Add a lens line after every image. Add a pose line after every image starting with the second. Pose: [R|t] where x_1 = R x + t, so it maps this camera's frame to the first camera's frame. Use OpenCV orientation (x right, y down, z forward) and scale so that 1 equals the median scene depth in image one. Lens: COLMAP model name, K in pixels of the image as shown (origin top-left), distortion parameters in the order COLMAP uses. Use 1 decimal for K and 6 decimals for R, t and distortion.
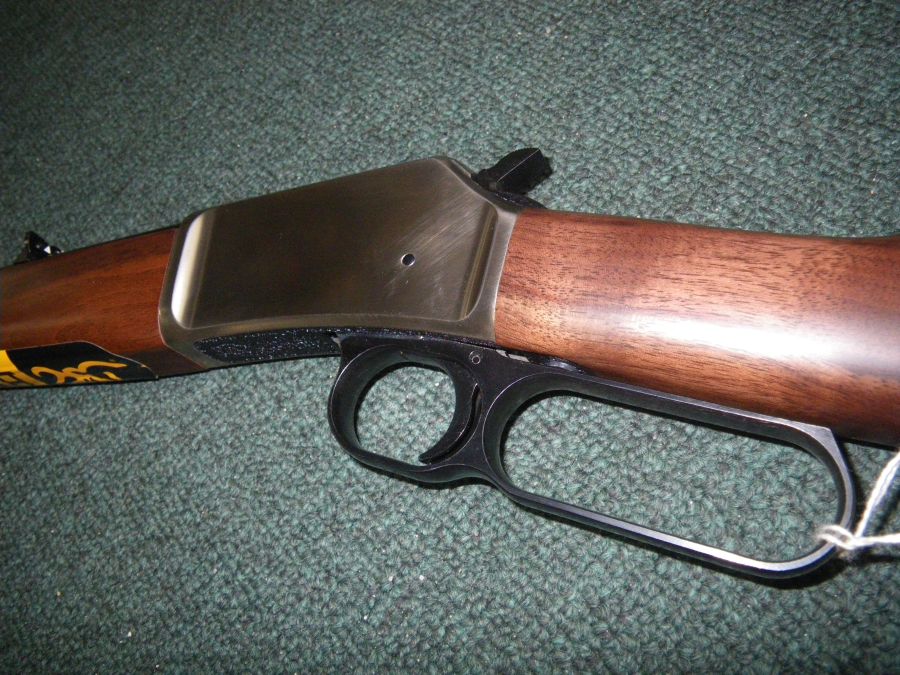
lens RADIAL K [[753.0, 0, 454.6], [0, 753.0, 343.3], [0, 0, 1]] dist [-0.162088, 0.095151]
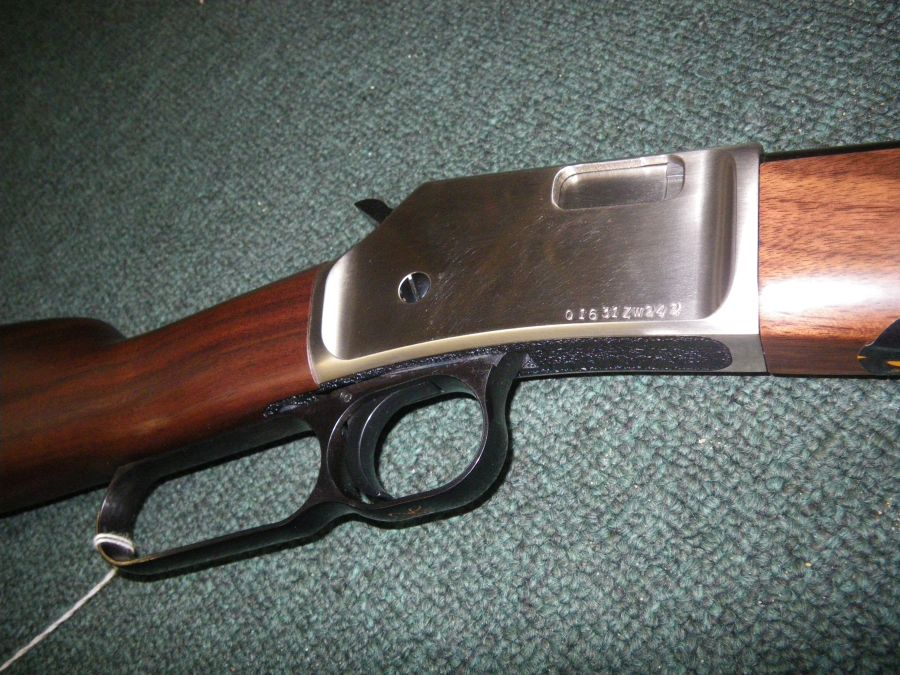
lens RADIAL K [[753.0, 0, 453.8], [0, 753.0, 336.0], [0, 0, 1]] dist [-0.162088, 0.095151]
pose [[0.996457, -0.048571, -0.068655, -0.381579], [0.045763, 0.998073, -0.041902, -0.081104], [0.070558, 0.038612, 0.996760, 0.251033]]
